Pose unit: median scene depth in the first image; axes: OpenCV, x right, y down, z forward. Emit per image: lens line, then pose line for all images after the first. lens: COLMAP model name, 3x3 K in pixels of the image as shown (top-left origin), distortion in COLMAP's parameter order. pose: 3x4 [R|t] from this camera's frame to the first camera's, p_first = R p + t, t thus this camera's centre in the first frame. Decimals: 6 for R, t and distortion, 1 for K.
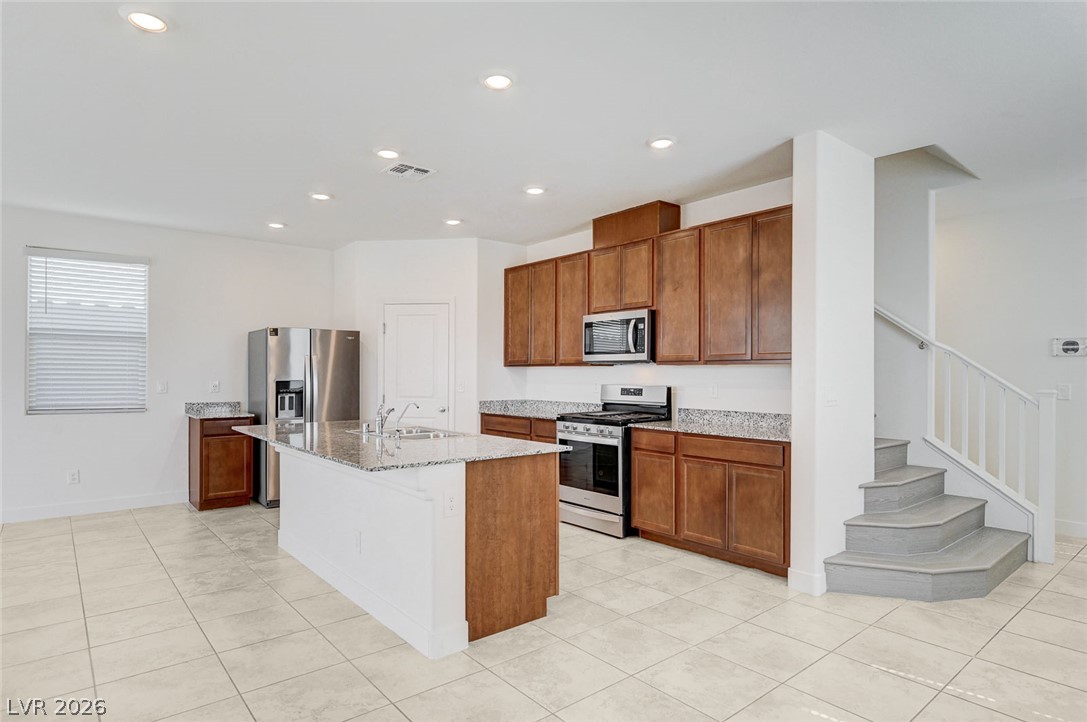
lens RADIAL K [[597.6, 0, 544.6], [0, 597.6, 369.4], [0, 0, 1]] dist [-0.001011, 0.000468]
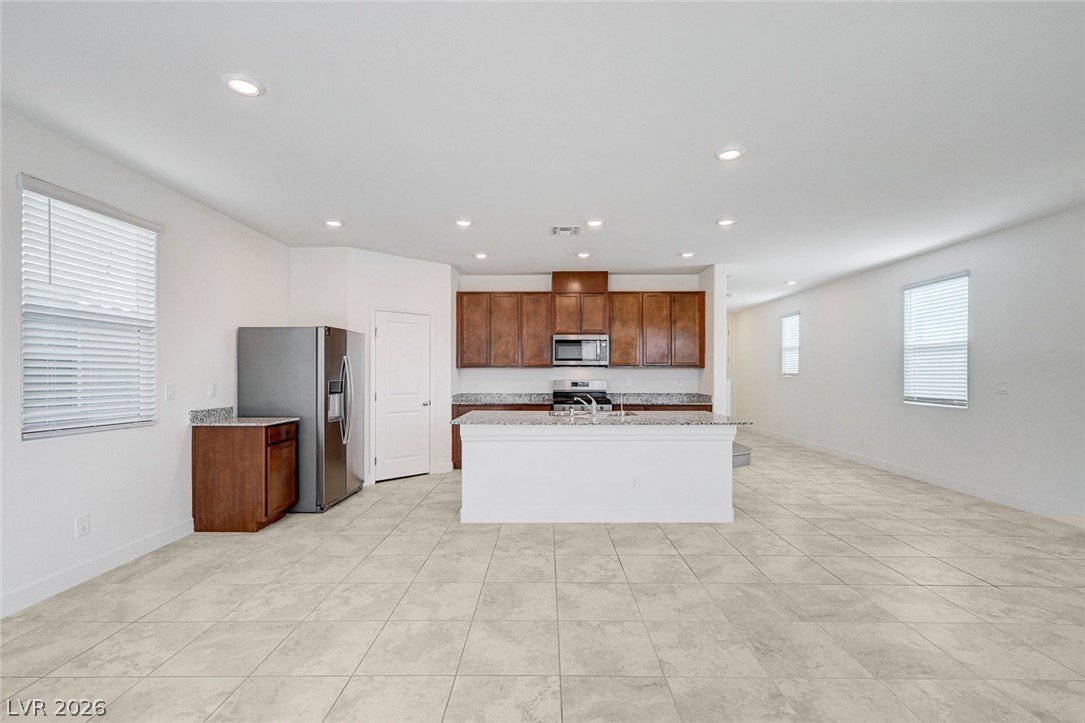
lens RADIAL K [[472.9, 0, 542.8], [0, 472.9, 369.5], [0, 0, 1]] dist [0.000632, 0.000828]
pose [[0.646677, 0.002870, 0.762758, -0.914601], [-0.002932, 0.999995, -0.001277, -0.000527], [-0.762758, -0.001411, 0.646682, 0.256586]]
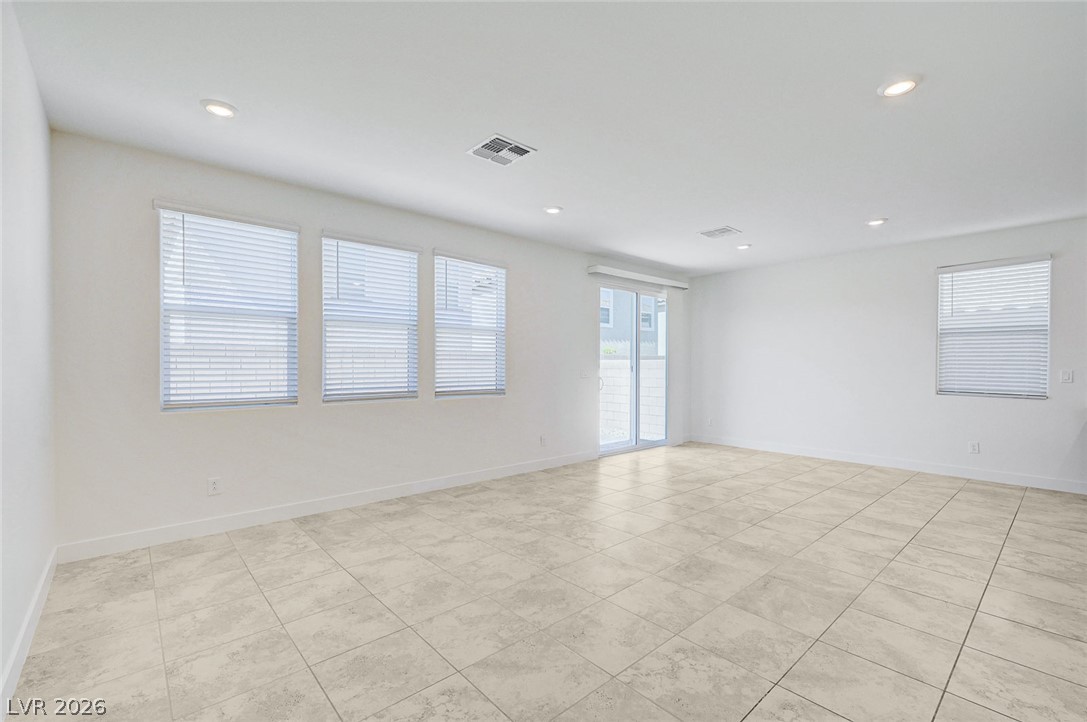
lens RADIAL K [[473.8, 0, 543.8], [0, 473.8, 369.0], [0, 0, 1]] dist [0.000632, 0.000828]
pose [[0.035310, 0.007669, -0.999347, 0.161948], [0.003248, 0.999964, 0.007788, 0.008278], [0.999371, -0.003521, 0.035284, 0.087187]]
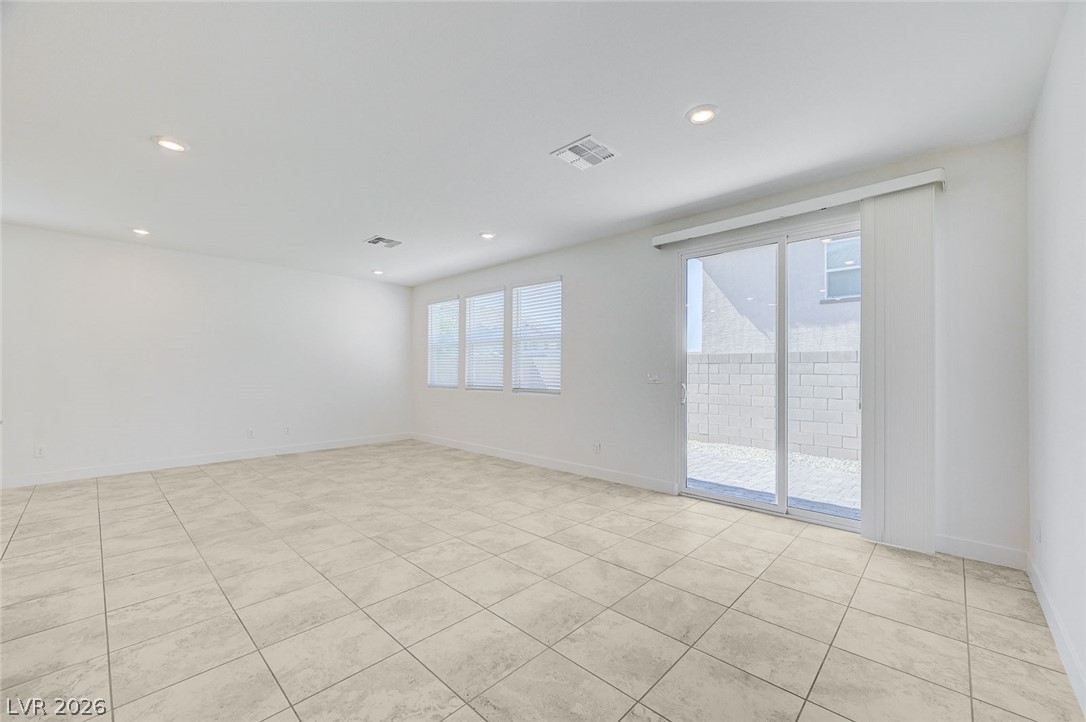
lens RADIAL K [[434.4, 0, 540.9], [0, 434.4, 368.2], [0, 0, 1]] dist [0.000376, 0.000349]
pose [[-0.993673, -0.004205, -0.112237, -0.721166], [-0.002875, 0.999924, -0.012012, 0.020878], [0.112279, -0.011613, -0.993609, 1.071631]]
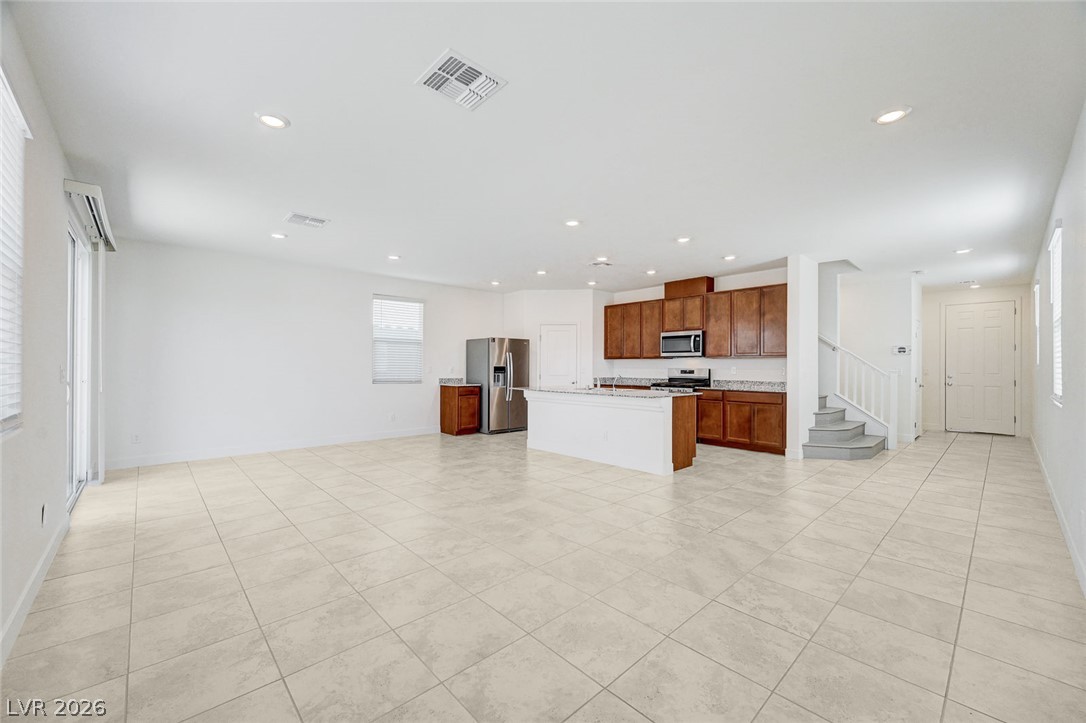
lens RADIAL K [[433.0, 0, 543.0], [0, 433.0, 361.5], [0, 0, 1]] dist [-0.000090, 0.000156]
pose [[0.998491, 0.002836, 0.054844, -0.415029], [-0.002628, 0.999989, -0.003865, 0.010243], [-0.054854, 0.003715, 0.998487, -0.401496]]
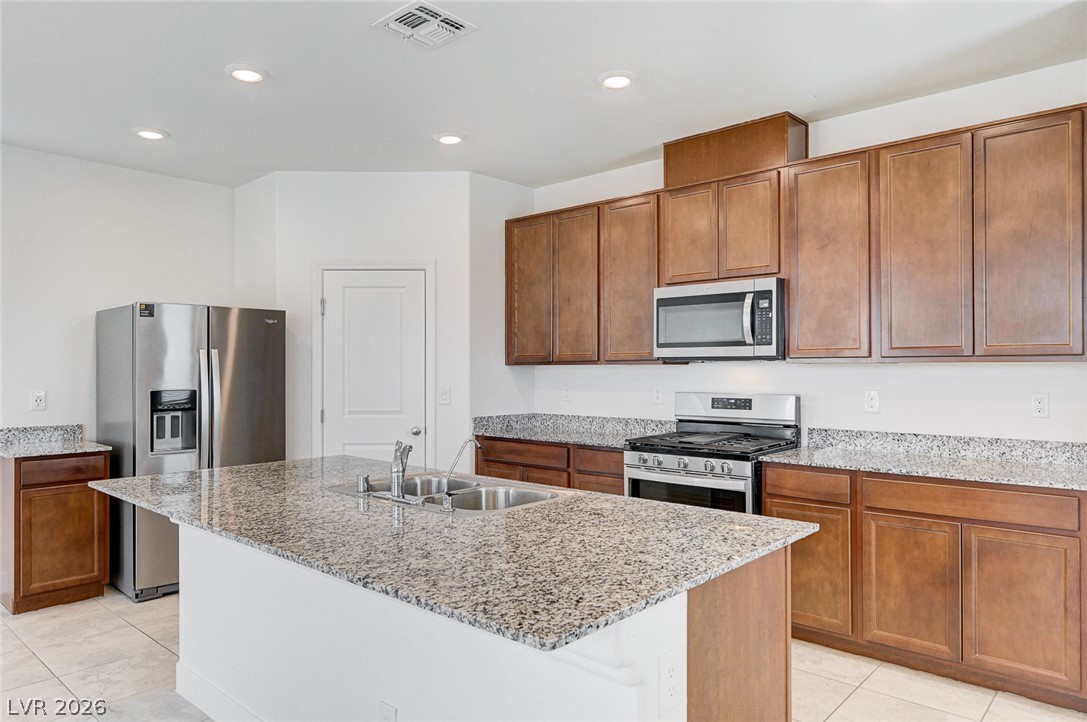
lens RADIAL K [[701.8, 0, 543.5], [0, 701.8, 361.0], [0, 0, 1]] dist [-0.000681, -0.000401]
pose [[0.989796, -0.003612, 0.142449, -0.174972], [0.004257, 0.999982, -0.004225, -0.007476], [-0.142431, 0.004788, 0.989793, 0.266223]]
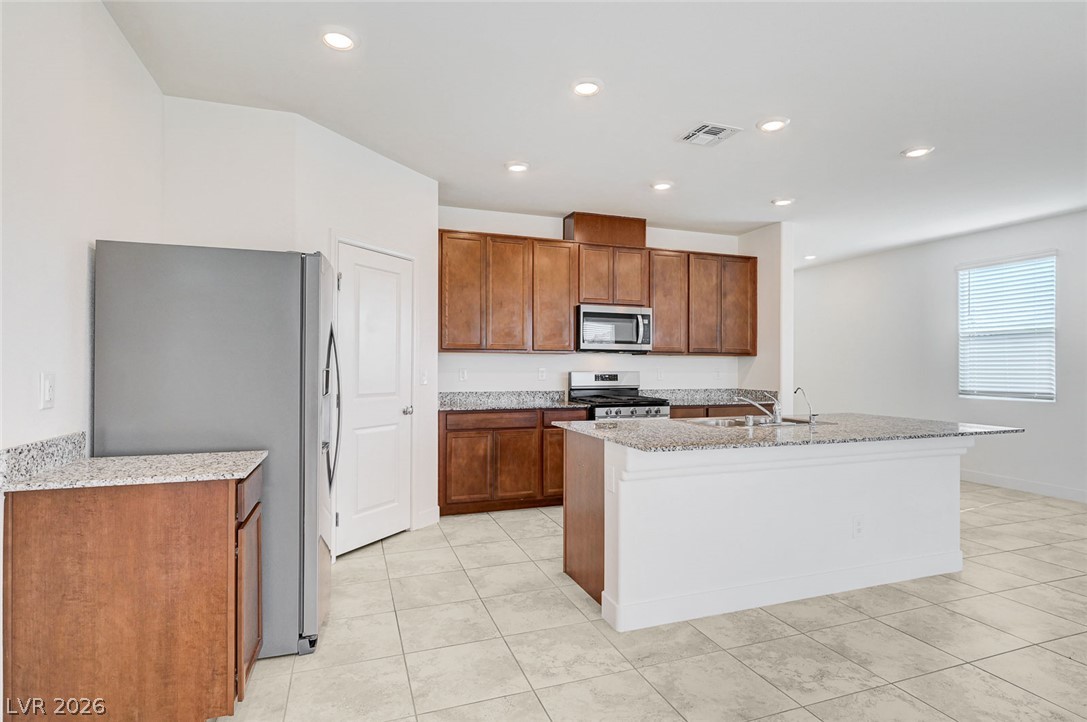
lens RADIAL K [[551.6, 0, 543.5], [0, 551.6, 361.0], [0, 0, 1]] dist [-0.001291, -0.000436]
pose [[0.340911, 0.009029, 0.940052, -0.893024], [-0.009364, 0.999937, -0.006208, 0.014109], [-0.940049, -0.006686, 0.340974, 0.775352]]
